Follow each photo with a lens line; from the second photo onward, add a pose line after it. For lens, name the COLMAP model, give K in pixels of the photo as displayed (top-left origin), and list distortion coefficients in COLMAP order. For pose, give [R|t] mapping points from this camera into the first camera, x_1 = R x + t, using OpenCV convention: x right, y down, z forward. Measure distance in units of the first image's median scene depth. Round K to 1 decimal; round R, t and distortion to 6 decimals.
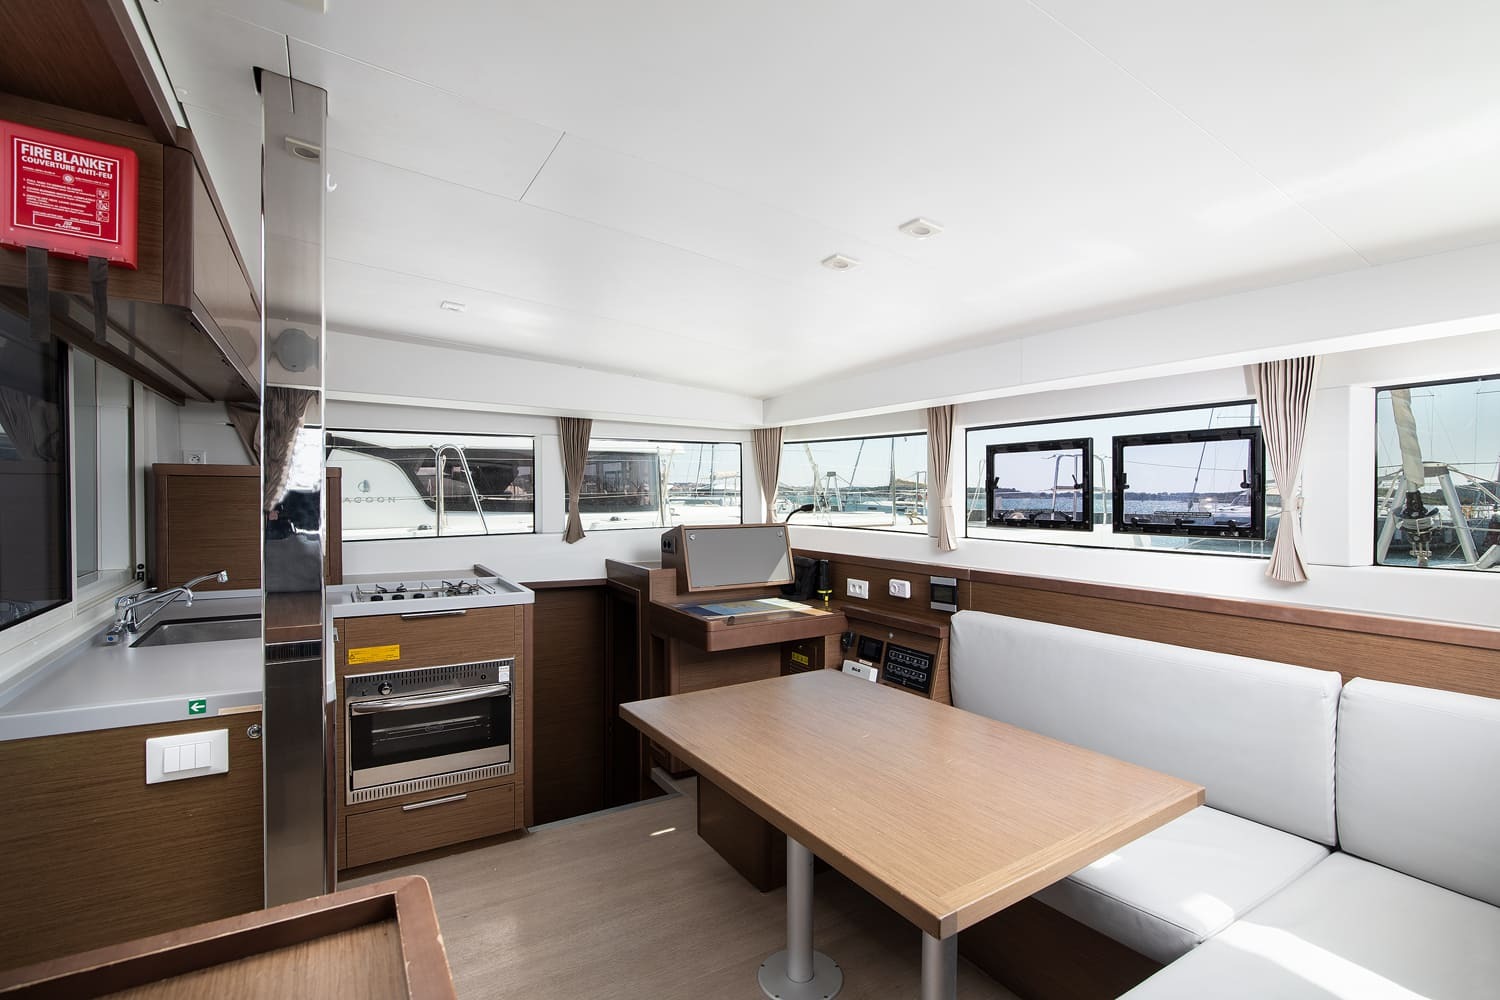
lens RADIAL K [[699.3, 0, 748.9], [0, 699.3, 496.6], [0, 0, 1]] dist [-0.032006, 0.000127]
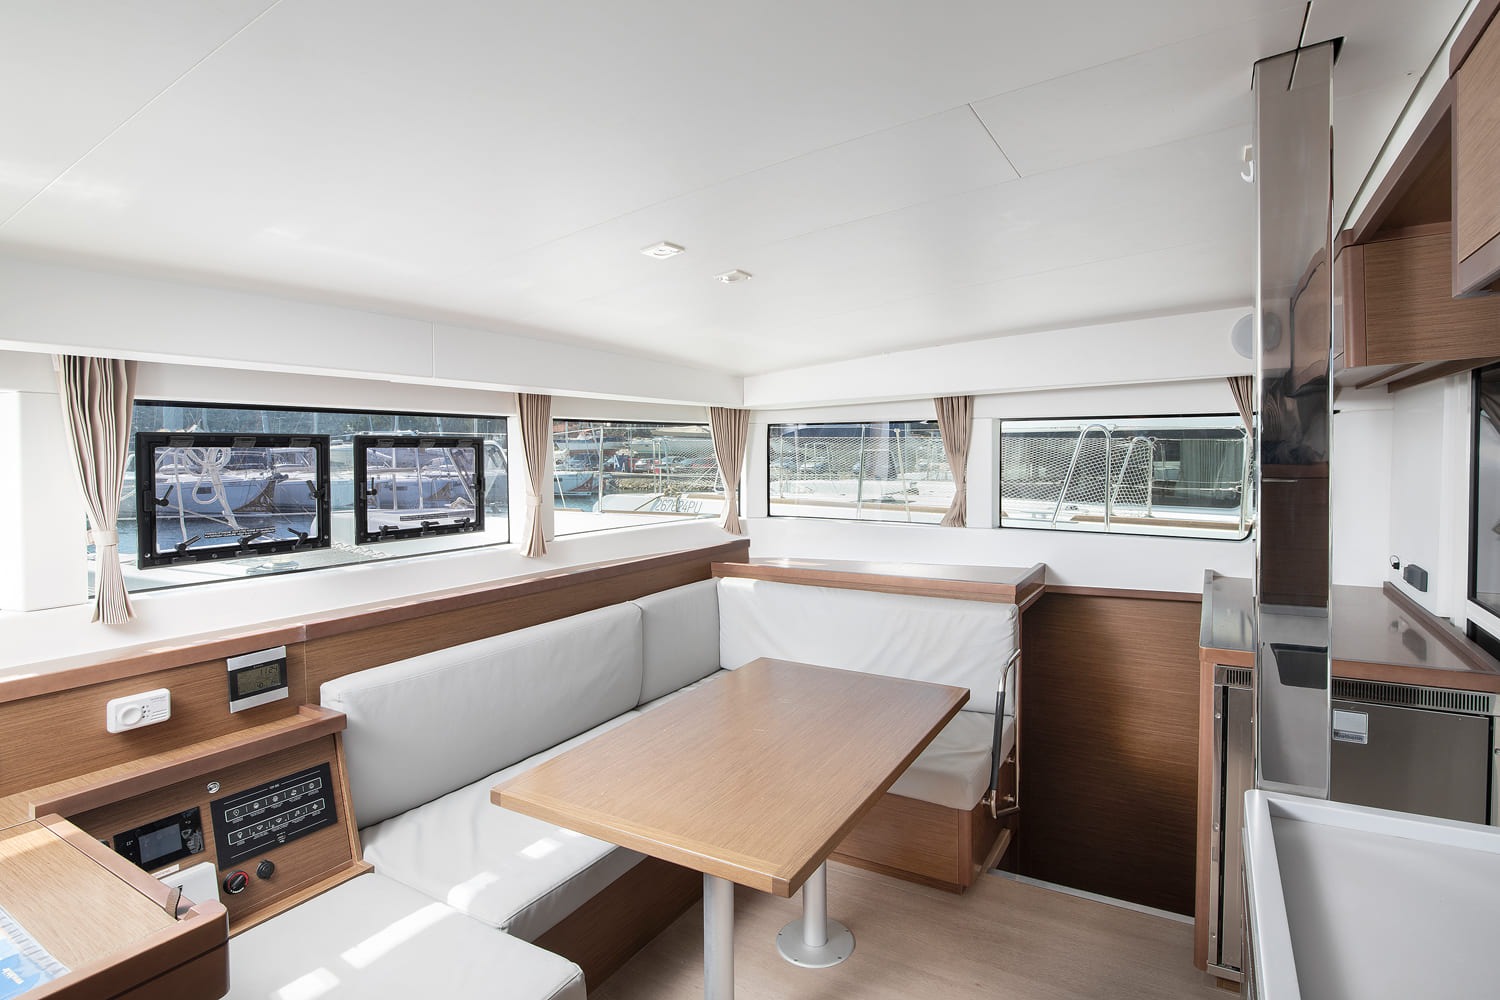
lens RADIAL K [[778.2, 0, 784.4], [0, 778.2, 449.3], [0, 0, 1]] dist [-0.027651, 0.002995]
pose [[-0.466927, 0.004885, 0.884282, -0.524350], [0.018939, 0.999811, 0.004477, -0.056369], [-0.884093, 0.018838, -0.466931, 0.872901]]
